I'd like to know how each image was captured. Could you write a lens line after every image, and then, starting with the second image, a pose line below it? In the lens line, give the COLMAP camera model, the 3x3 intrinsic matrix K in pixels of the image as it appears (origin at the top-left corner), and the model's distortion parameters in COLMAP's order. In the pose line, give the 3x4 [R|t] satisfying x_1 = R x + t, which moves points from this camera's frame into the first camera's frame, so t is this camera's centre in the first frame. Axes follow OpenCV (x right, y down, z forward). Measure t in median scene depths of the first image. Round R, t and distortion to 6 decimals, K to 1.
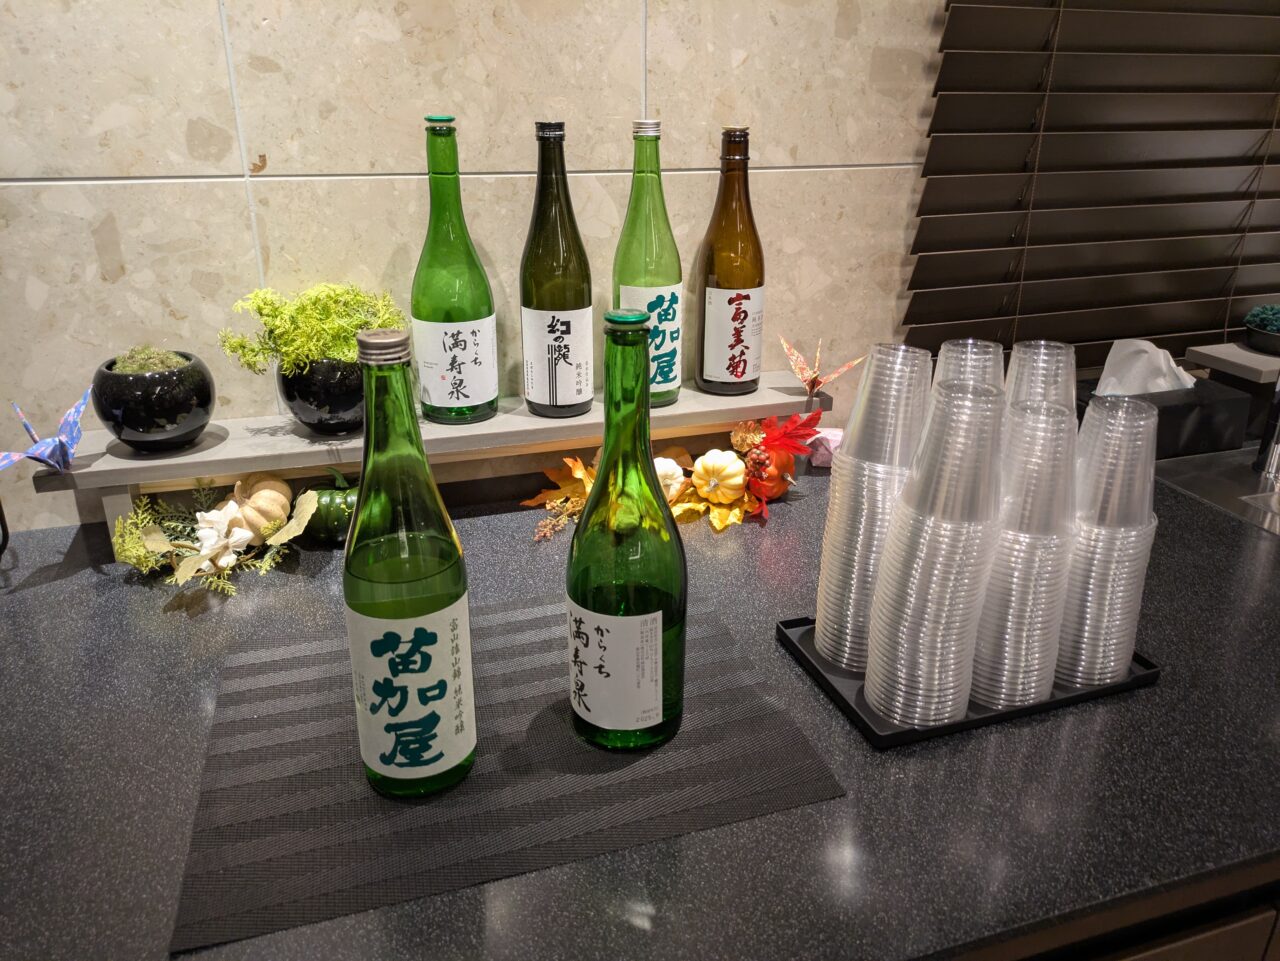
lens RADIAL K [[959.3, 0, 652.8], [0, 959.3, 449.3], [0, 0, 1]] dist [0.014183, -0.009878]
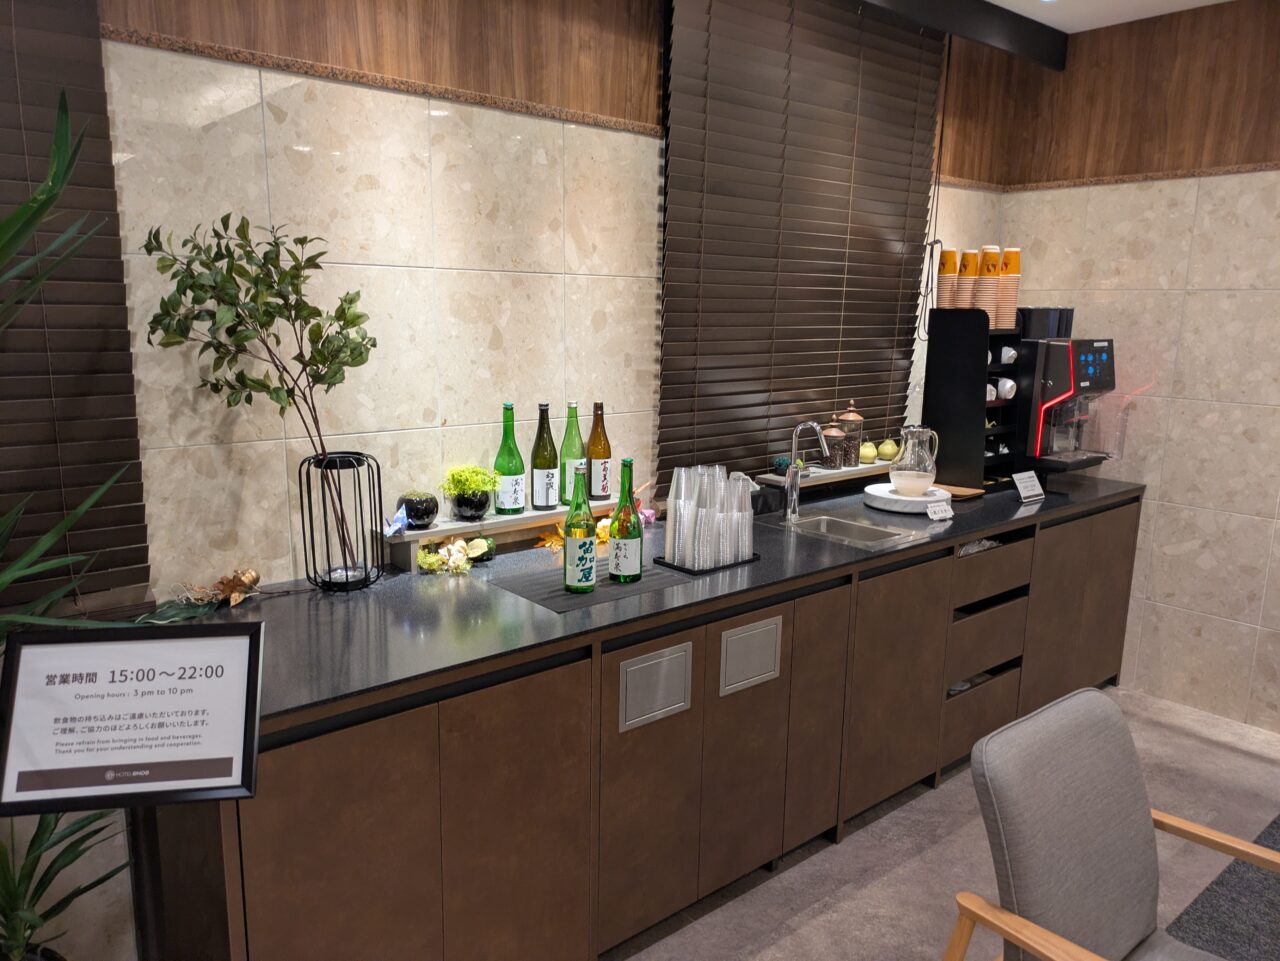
lens RADIAL K [[959.3, 0, 638.3], [0, 959.3, 484.0], [0, 0, 1]] dist [0.014183, -0.009878]
pose [[0.926604, -0.063527, 0.370634, -0.867113], [0.126270, 0.980962, -0.147544, 0.325285], [-0.354205, 0.183515, 0.916985, -1.561442]]
